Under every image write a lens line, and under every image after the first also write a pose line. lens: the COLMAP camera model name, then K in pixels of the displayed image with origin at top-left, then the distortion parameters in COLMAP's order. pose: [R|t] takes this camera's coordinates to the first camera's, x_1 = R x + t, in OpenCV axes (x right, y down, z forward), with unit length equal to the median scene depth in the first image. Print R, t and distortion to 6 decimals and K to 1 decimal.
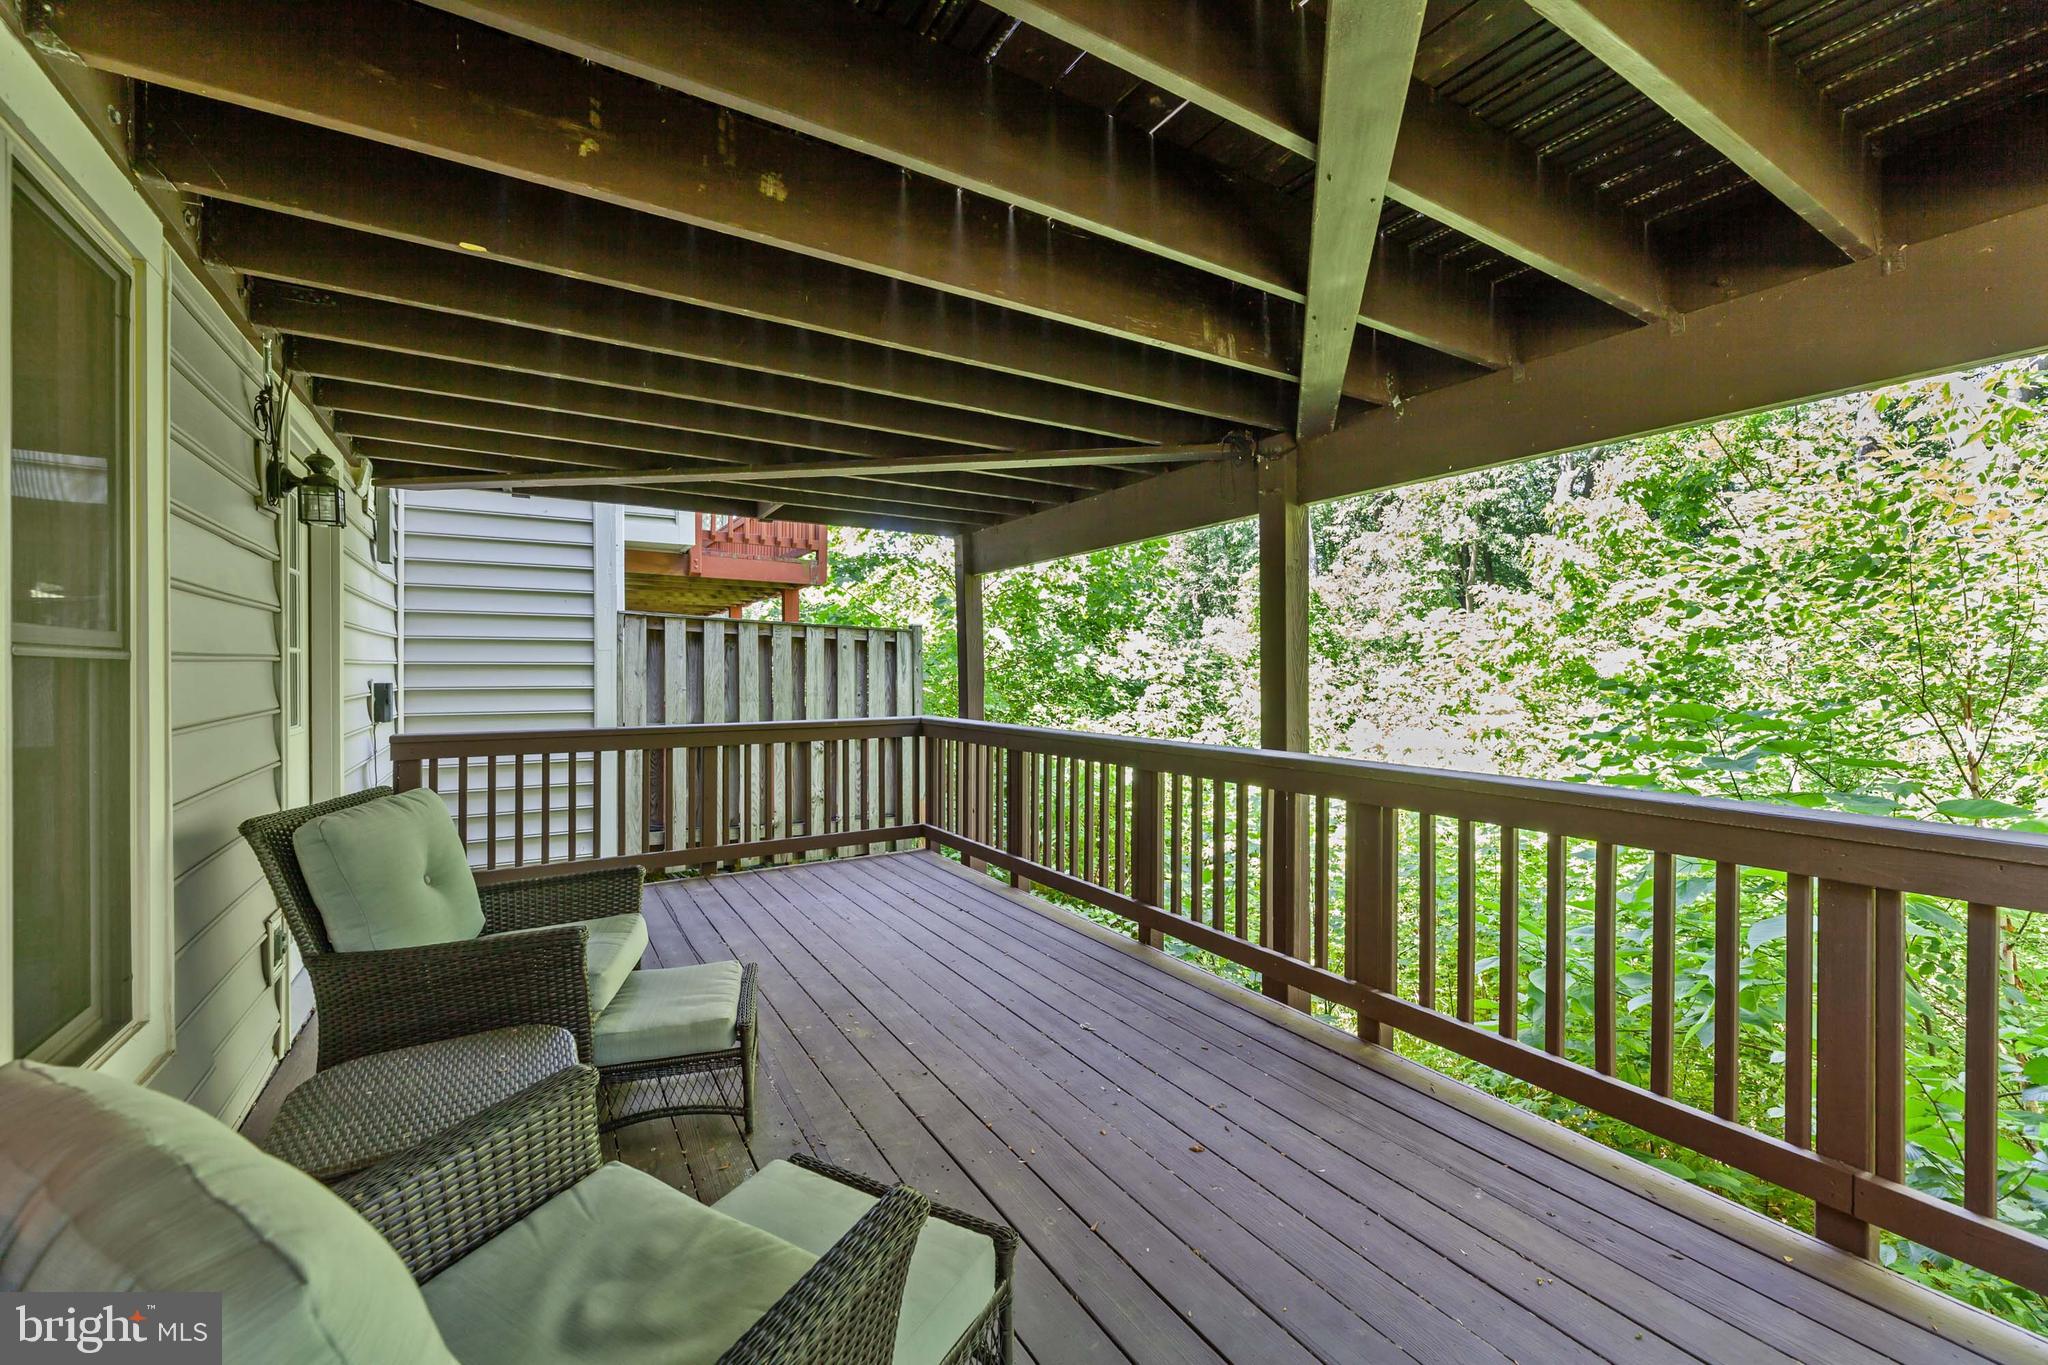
lens RADIAL K [[825.5, 0, 1019.5], [0, 825.5, 681.8], [0, 0, 1]] dist [0.081157, 0.000037]
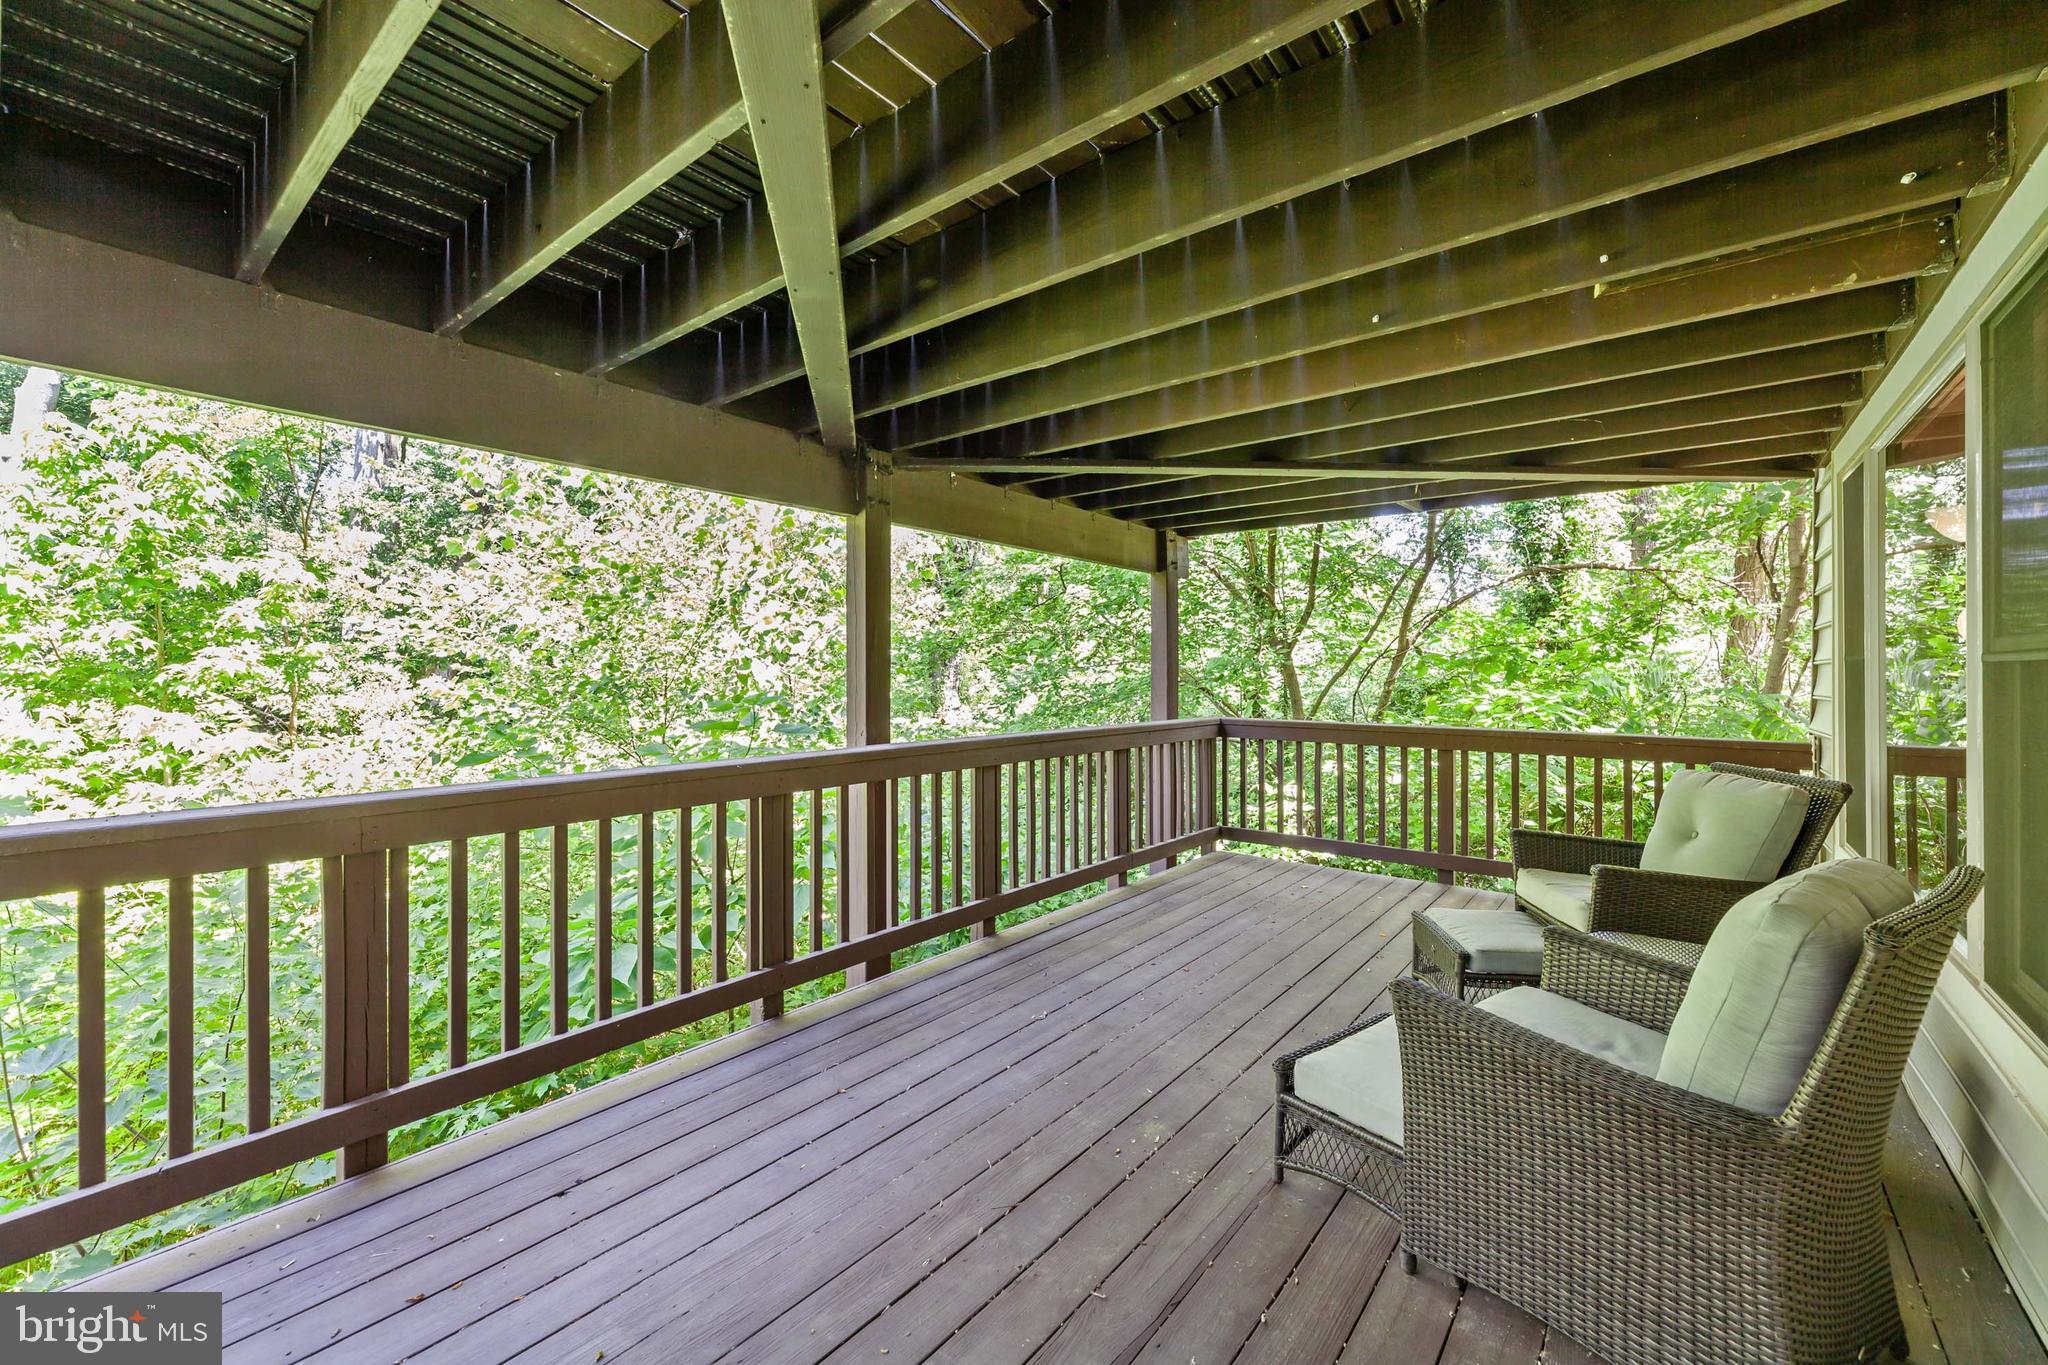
lens RADIAL K [[825.2, 0, 1027.8], [0, 825.2, 674.2], [0, 0, 1]] dist [-0.000622, 0.000216]
pose [[-0.344284, -0.006158, 0.938845, -0.723865], [0.003654, 0.999962, 0.007899, -0.016187], [-0.938858, 0.006150, -0.344249, 1.135526]]
